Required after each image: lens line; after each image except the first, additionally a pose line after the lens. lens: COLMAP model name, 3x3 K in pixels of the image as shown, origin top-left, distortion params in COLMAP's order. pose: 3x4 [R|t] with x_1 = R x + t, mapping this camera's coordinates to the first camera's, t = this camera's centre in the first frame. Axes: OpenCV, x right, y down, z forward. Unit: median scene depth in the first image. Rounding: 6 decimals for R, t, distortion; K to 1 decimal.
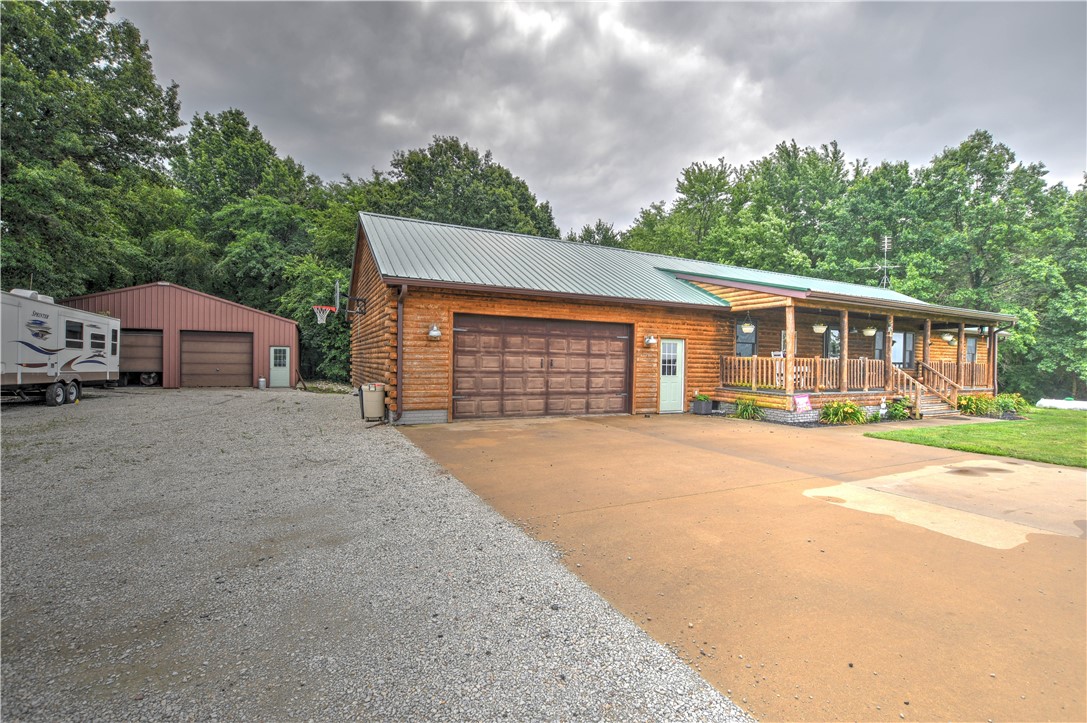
lens RADIAL K [[480.1, 0, 543.7], [0, 480.1, 366.2], [0, 0, 1]] dist [-0.035284, 0.006138]
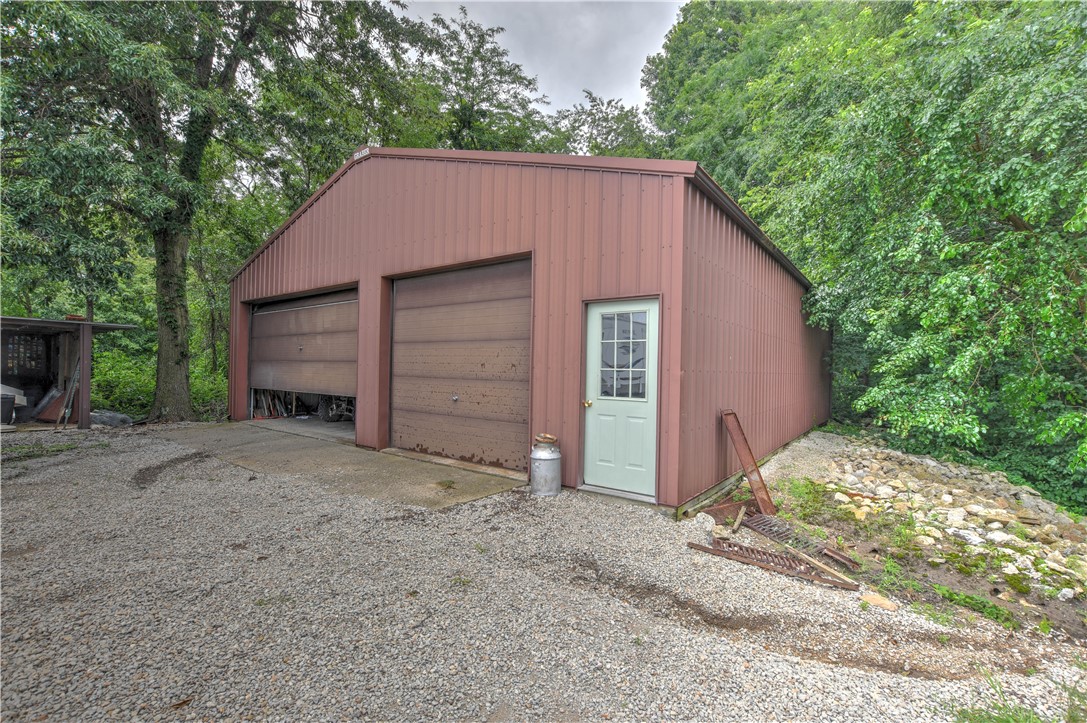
lens RADIAL K [[480.1, 0, 547.8], [0, 480.1, 367.0], [0, 0, 1]] dist [-0.035284, 0.006138]
pose [[0.469455, -0.004296, -0.882946, -0.734978], [-0.022284, 0.999612, -0.016712, -0.015959], [0.882675, 0.027521, 0.469177, 1.668846]]
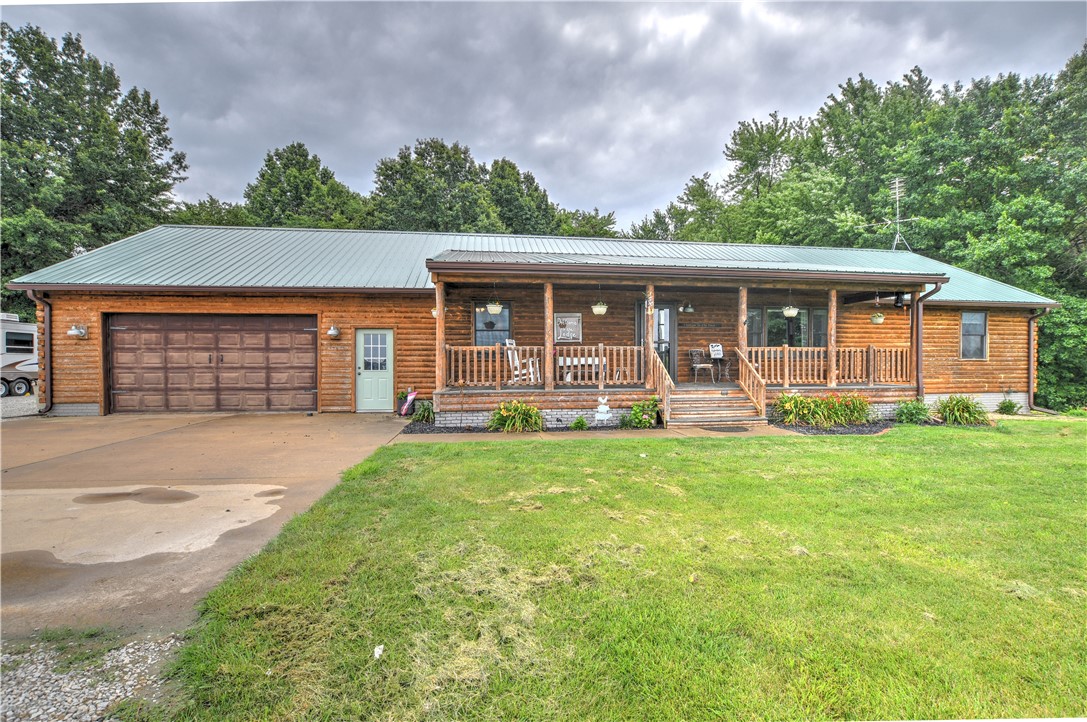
lens RADIAL K [[480.1, 0, 546.1], [0, 480.1, 365.1], [0, 0, 1]] dist [-0.035284, 0.006138]
pose [[0.950604, -0.012110, -0.310169, 0.886147], [0.013410, 0.999908, 0.002060, 0.013369], [0.310116, -0.006117, 0.950679, 0.263867]]
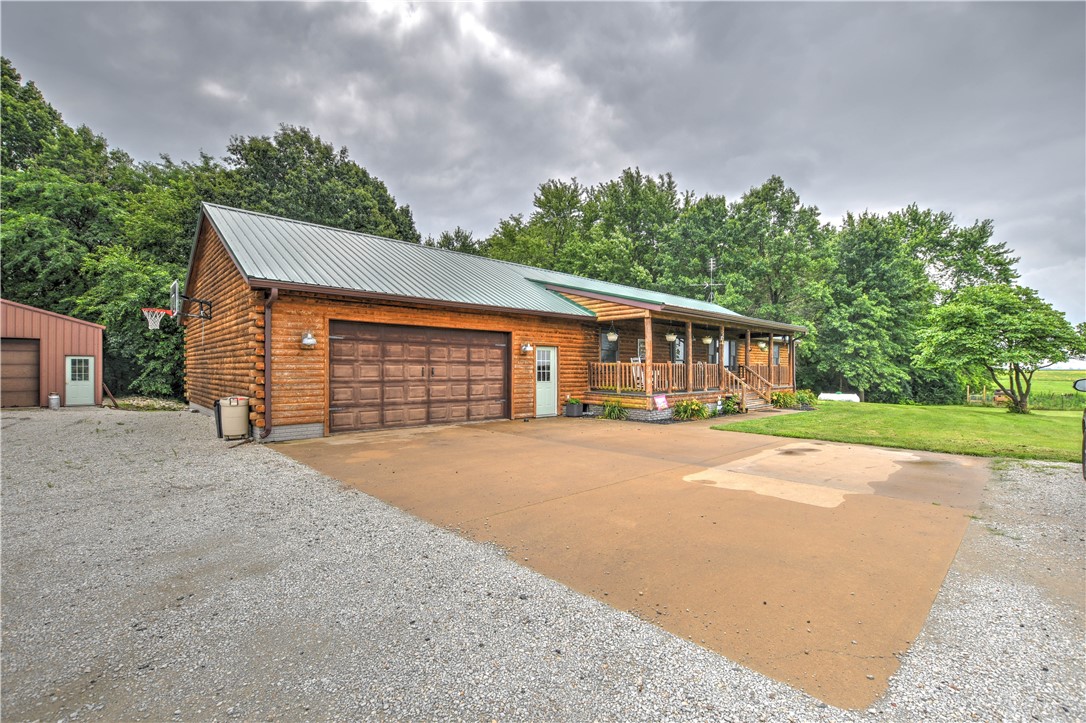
lens RADIAL K [[479.7, 0, 545.4], [0, 479.7, 365.9], [0, 0, 1]] dist [-0.035284, 0.006138]
pose [[0.954578, -0.012535, 0.297696, -0.051804], [0.016900, 0.999784, -0.012093, -0.001533], [-0.297480, 0.016575, 0.954584, -0.012904]]
